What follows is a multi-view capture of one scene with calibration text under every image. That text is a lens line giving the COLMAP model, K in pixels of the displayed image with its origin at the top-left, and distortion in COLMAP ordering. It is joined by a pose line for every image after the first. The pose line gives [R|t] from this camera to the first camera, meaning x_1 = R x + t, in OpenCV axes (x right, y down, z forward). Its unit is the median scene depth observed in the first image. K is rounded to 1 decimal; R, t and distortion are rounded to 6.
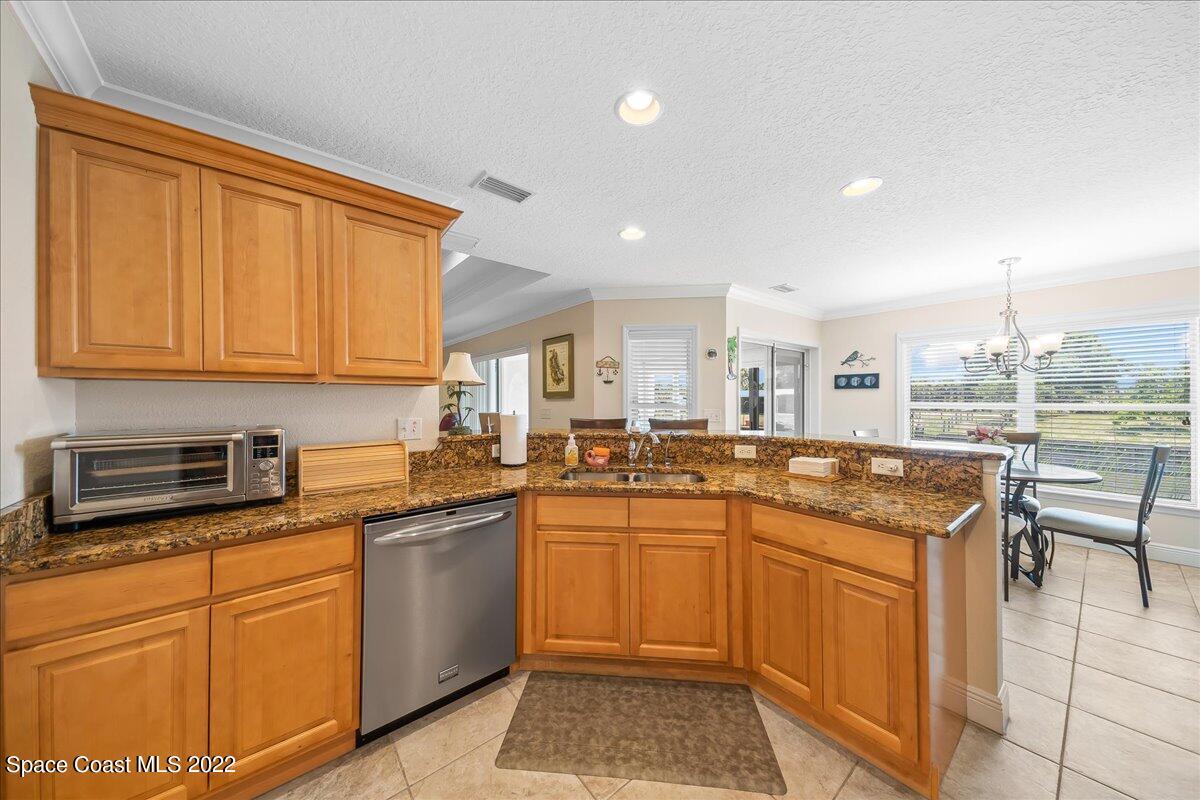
lens RADIAL K [[401.6, 0, 579.7], [0, 401.6, 401.9], [0, 0, 1]] dist [-0.000270, -0.000220]
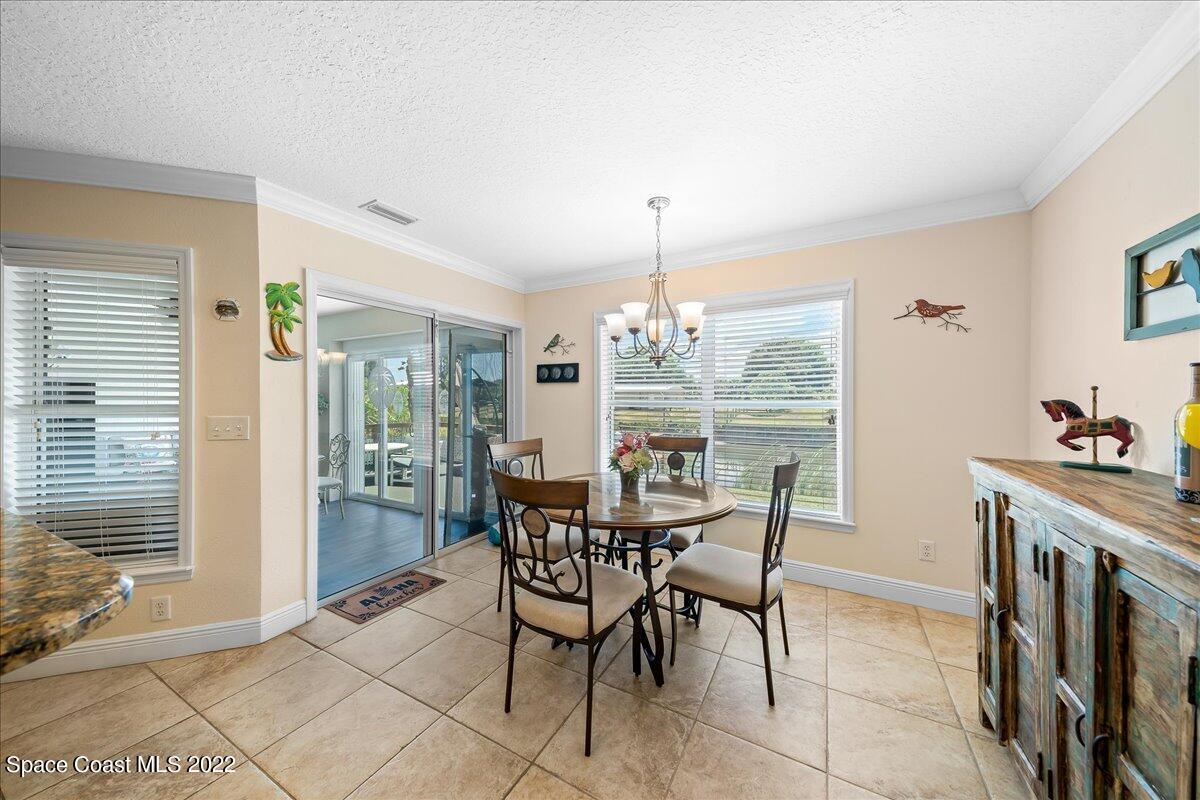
lens RADIAL K [[397.8, 0, 607.2], [0, 397.8, 397.0], [0, 0, 1]] dist [0.015404, -0.000049]
pose [[0.915096, 0.000723, 0.403234, 0.483164], [0.000789, 0.999993, -0.003585, -0.001942], [-0.403234, 0.003599, 0.915090, 0.266106]]
